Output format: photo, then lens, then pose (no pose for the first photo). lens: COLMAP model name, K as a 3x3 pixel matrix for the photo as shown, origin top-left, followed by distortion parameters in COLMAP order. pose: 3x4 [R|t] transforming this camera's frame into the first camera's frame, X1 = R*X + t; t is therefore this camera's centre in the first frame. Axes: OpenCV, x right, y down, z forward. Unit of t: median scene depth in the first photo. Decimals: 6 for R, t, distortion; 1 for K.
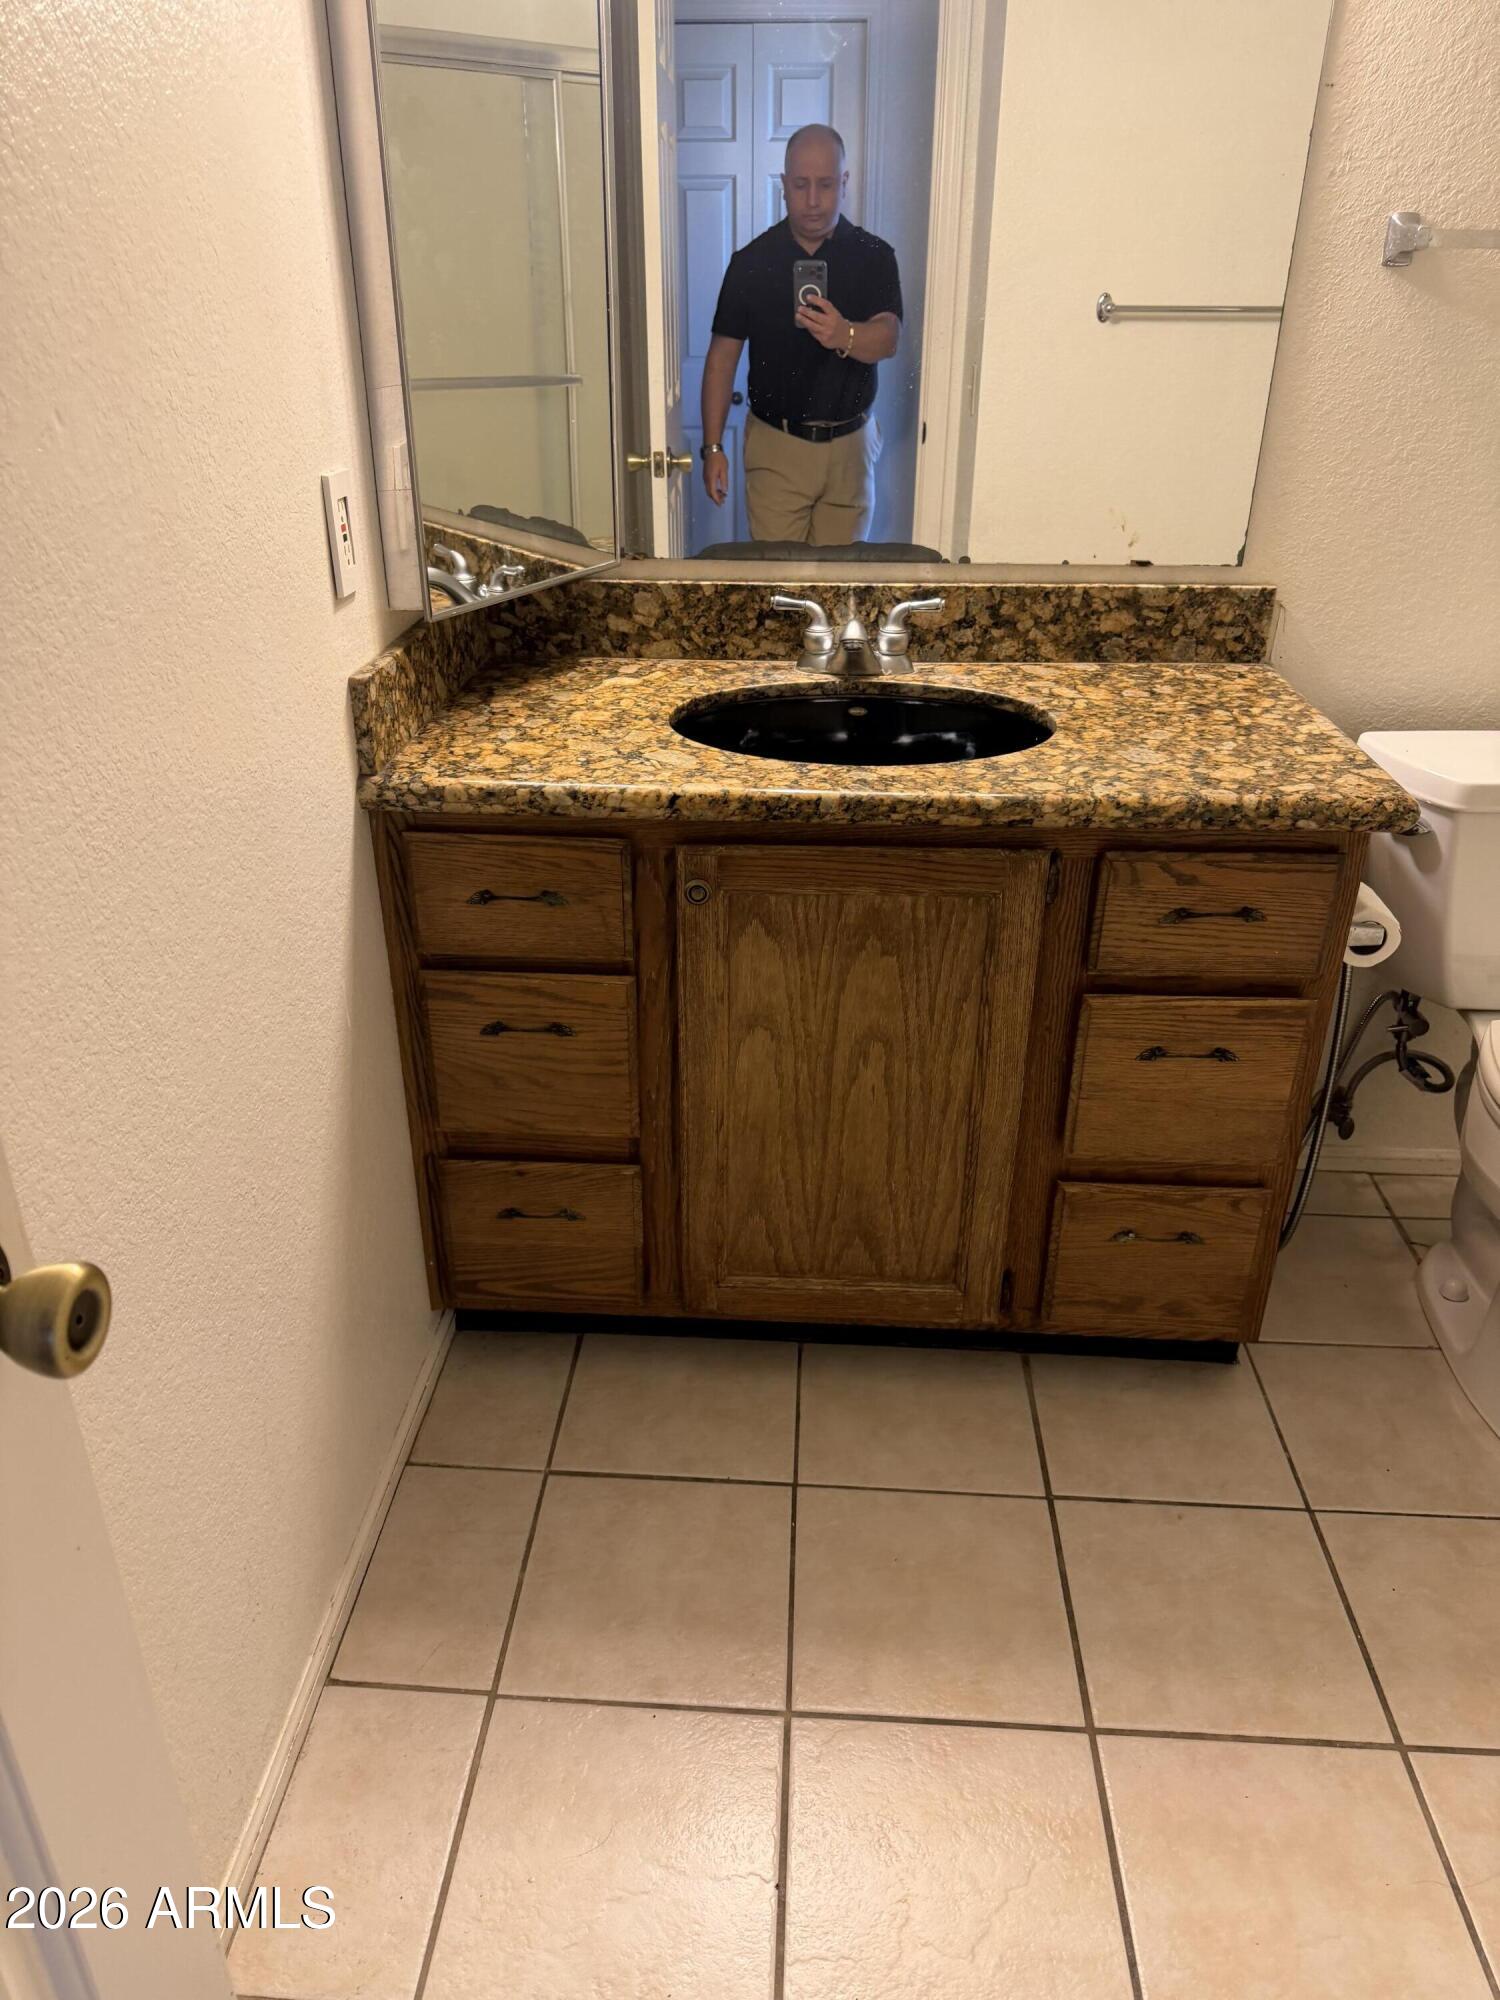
lens RADIAL K [[1408.6, 0, 745.1], [0, 1408.6, 995.5], [0, 0, 1]] dist [0.056971, -0.083359]
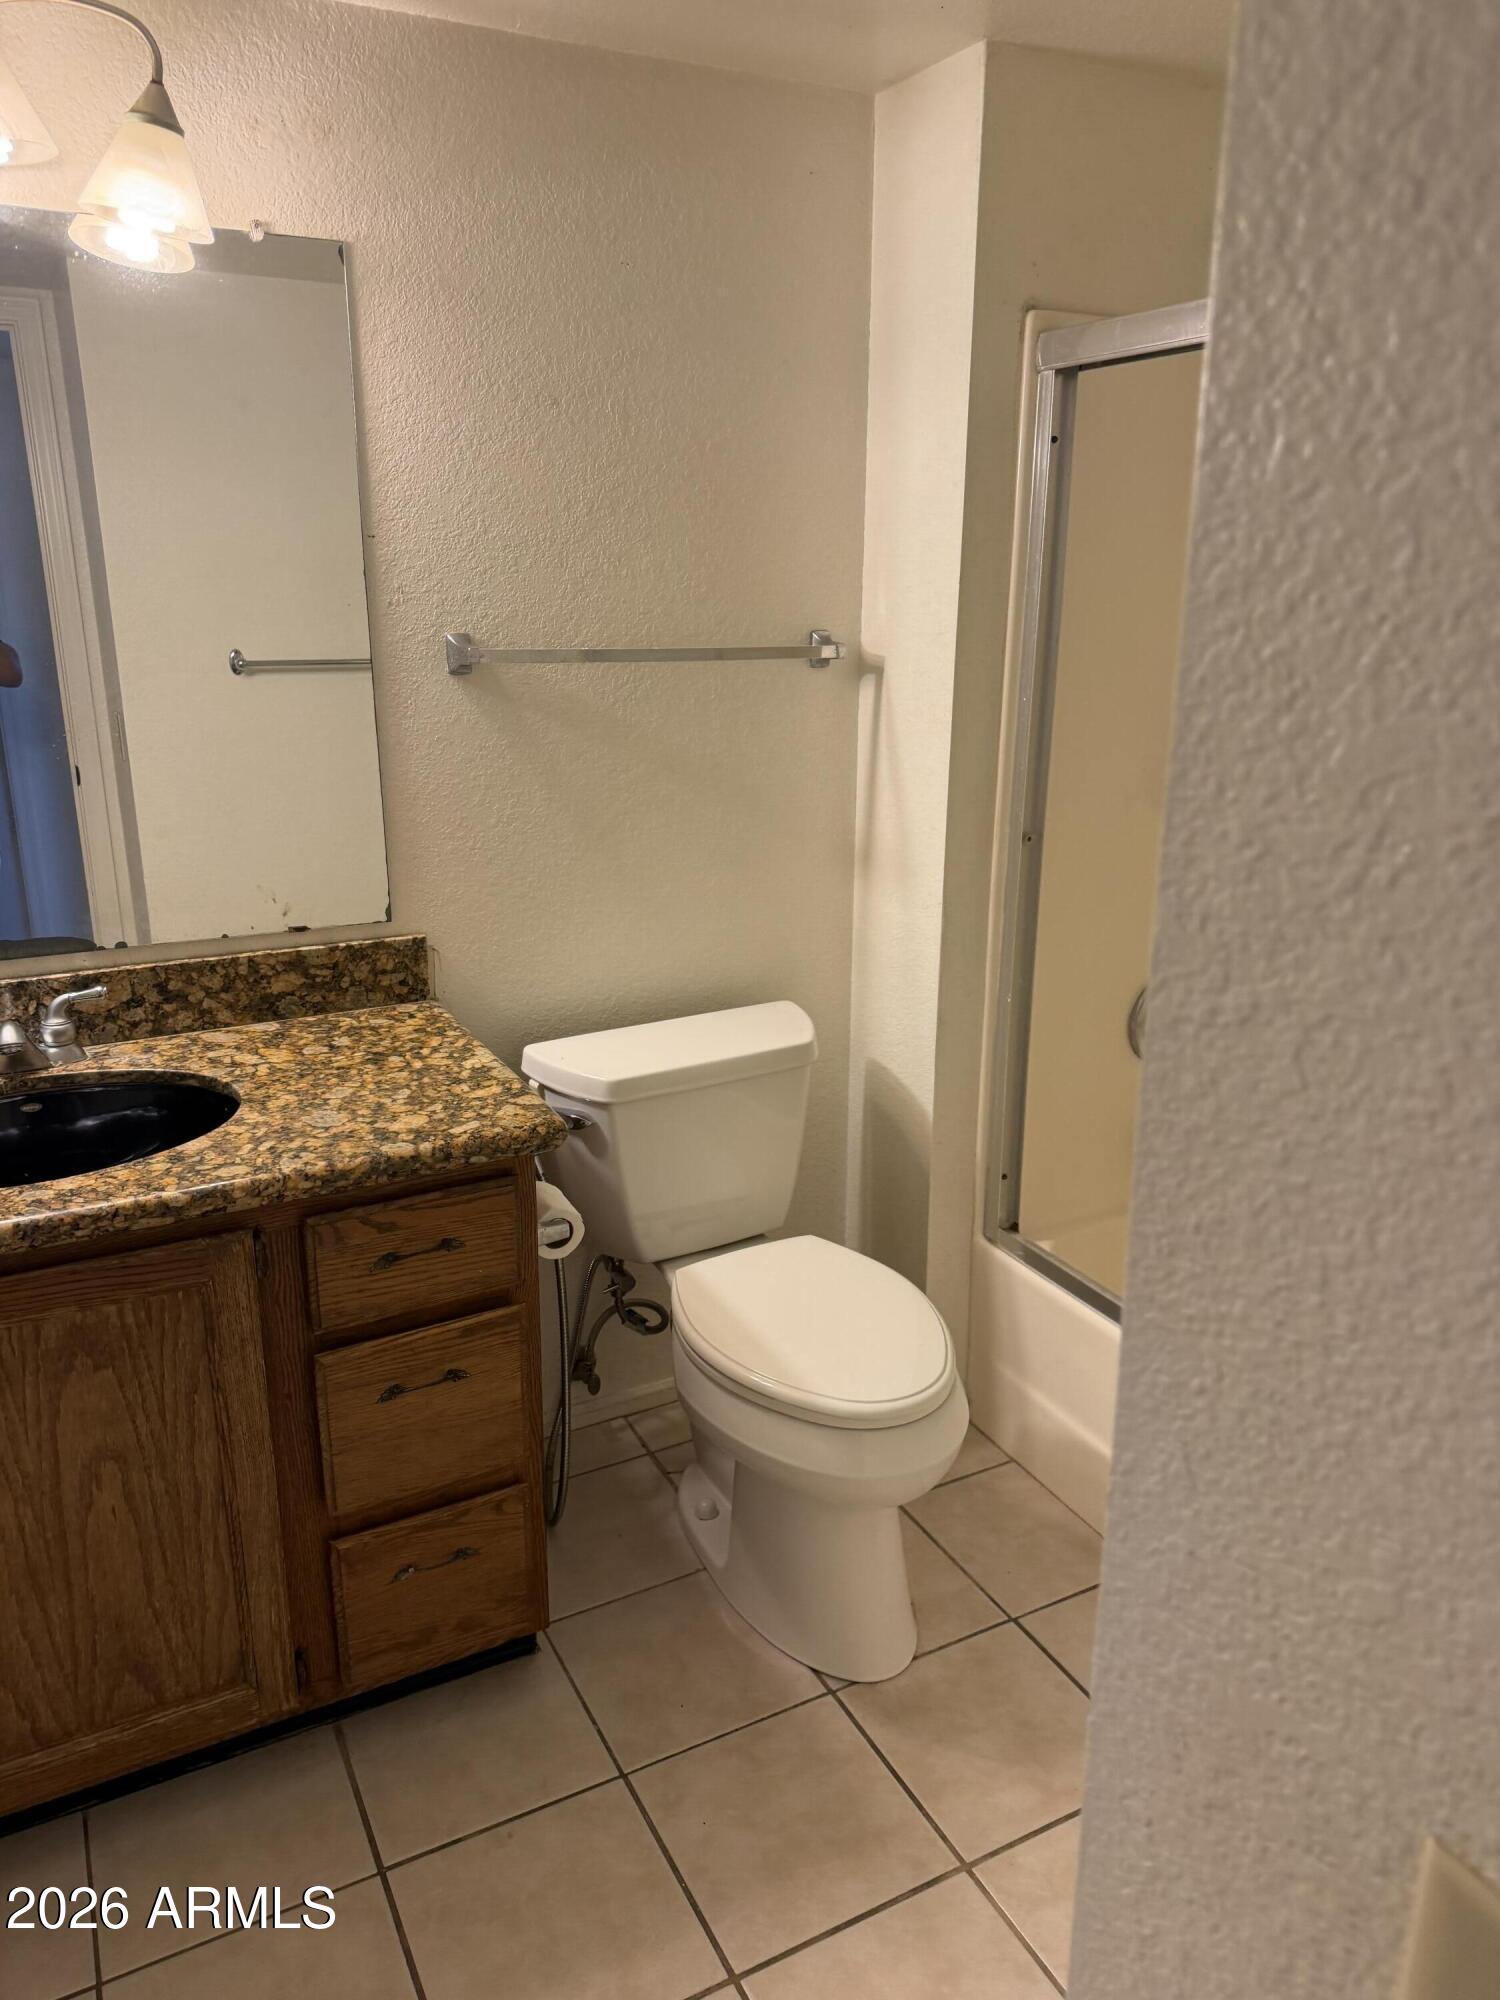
lens RADIAL K [[1408.6, 0, 768.5], [0, 1408.6, 981.7], [0, 0, 1]] dist [0.056971, -0.083359]
pose [[0.854530, -0.150031, 0.497262, 0.045129], [0.234477, 0.965697, -0.111577, -0.065227], [-0.463465, 0.211942, 0.860396, -0.093334]]
